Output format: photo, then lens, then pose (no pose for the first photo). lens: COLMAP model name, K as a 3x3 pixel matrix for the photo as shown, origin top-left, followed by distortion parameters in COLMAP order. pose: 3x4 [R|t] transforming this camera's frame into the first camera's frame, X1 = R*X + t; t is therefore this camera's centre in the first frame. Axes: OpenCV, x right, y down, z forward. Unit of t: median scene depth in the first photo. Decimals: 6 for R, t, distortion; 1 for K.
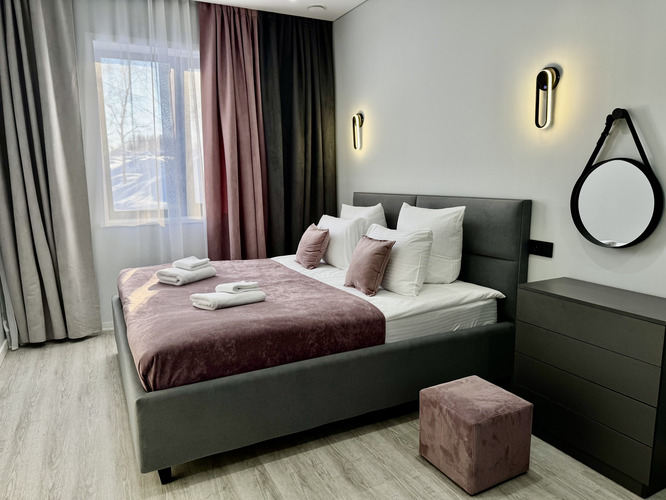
lens RADIAL K [[469.4, 0, 337.8], [0, 469.4, 252.1], [0, 0, 1]] dist [0.023867, -0.024732]
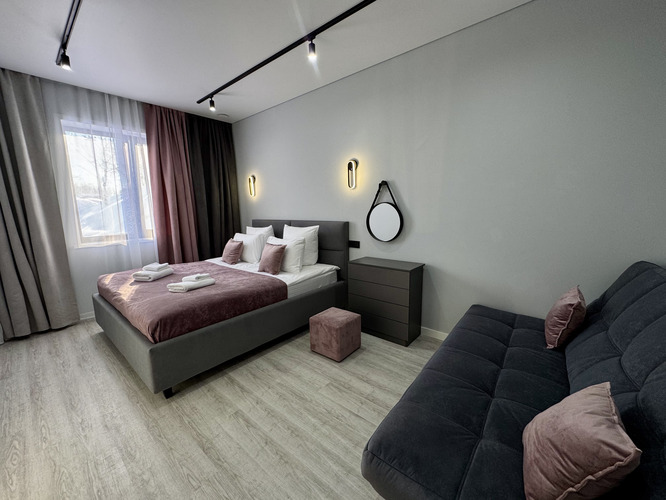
lens RADIAL K [[267.6, 0, 335.1], [0, 267.6, 247.0], [0, 0, 1]] dist [-0.004282, 0.000748]
pose [[0.922177, -0.063107, 0.381584, -0.102556], [0.071079, 0.997447, -0.006817, 0.006044], [-0.380180, 0.033409, 0.924309, -0.074850]]
